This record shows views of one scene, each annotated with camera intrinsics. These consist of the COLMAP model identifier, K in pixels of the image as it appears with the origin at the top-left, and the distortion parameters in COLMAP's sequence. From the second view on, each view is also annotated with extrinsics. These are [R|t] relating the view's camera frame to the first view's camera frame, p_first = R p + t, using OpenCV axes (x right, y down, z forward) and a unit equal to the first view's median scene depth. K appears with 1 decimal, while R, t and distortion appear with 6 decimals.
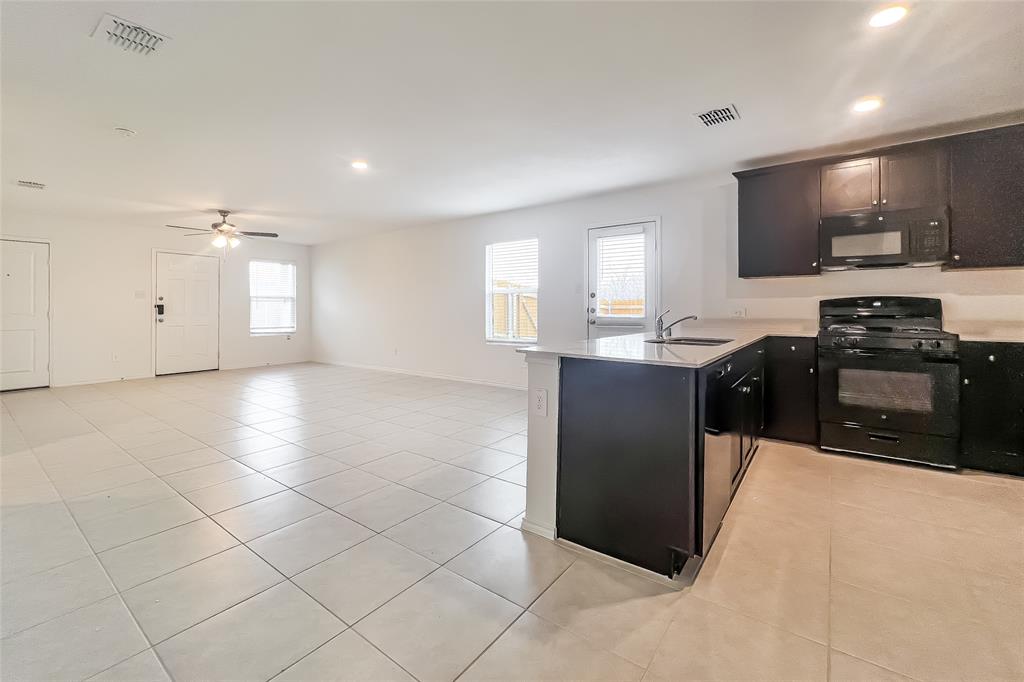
lens RADIAL K [[424.4, 0, 497.7], [0, 424.4, 317.2], [0, 0, 1]] dist [-0.000888, 0.000159]
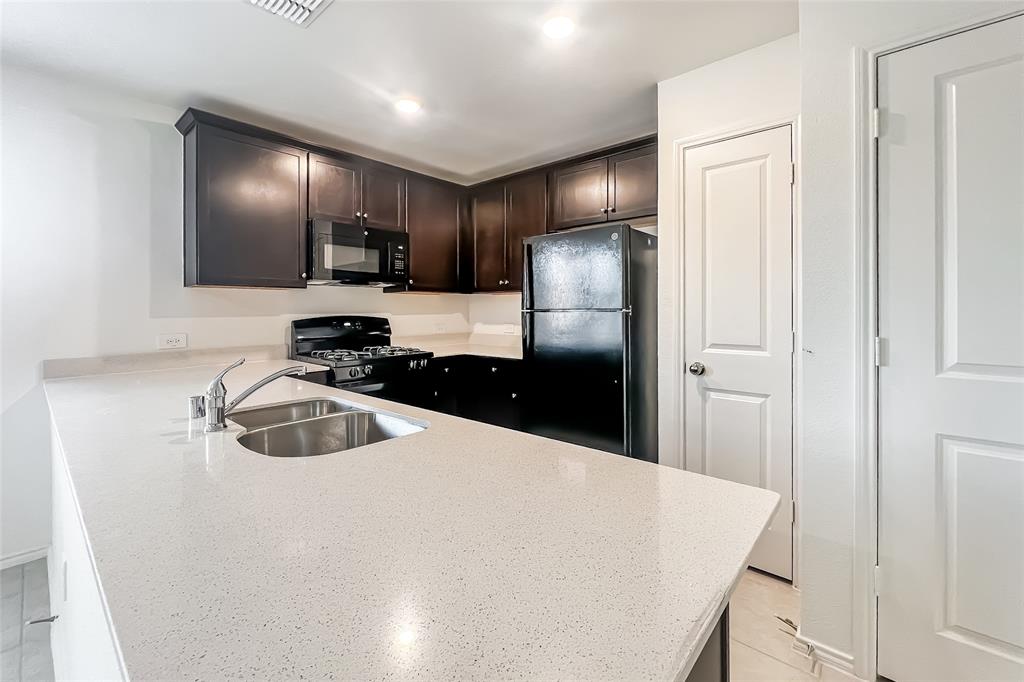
lens RADIAL K [[424.4, 0, 497.7], [0, 424.4, 317.2], [0, 0, 1]] dist [-0.000888, 0.000159]
pose [[0.071579, -0.020878, 0.997216, -0.006974], [0.027032, 0.999454, 0.018985, -0.055115], [-0.997069, 0.025598, 0.072104, 0.607459]]
